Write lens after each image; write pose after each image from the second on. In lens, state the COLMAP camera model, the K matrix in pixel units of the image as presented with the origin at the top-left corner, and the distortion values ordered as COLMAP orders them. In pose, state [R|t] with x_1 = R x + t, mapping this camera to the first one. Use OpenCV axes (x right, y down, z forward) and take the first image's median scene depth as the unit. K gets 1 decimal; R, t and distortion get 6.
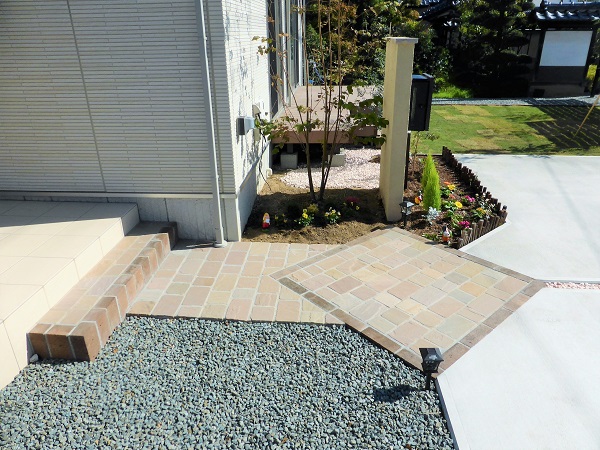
lens RADIAL K [[442.8, 0, 301.6], [0, 442.8, 223.4], [0, 0, 1]] dist [-0.062798, 0.061169]
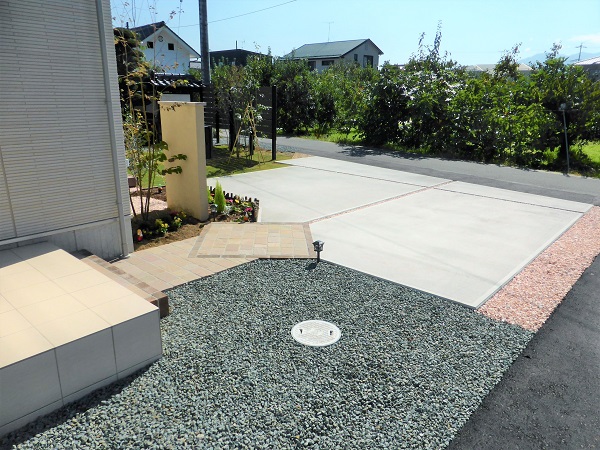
lens RADIAL K [[442.8, 0, 301.6], [0, 442.8, 223.4], [0, 0, 1]] dist [-0.062798, 0.061169]
pose [[0.608472, -0.200063, 0.767943, -0.860853], [0.288899, 0.957141, 0.020446, 0.079784], [-0.739120, 0.209417, 0.640192, -0.228376]]
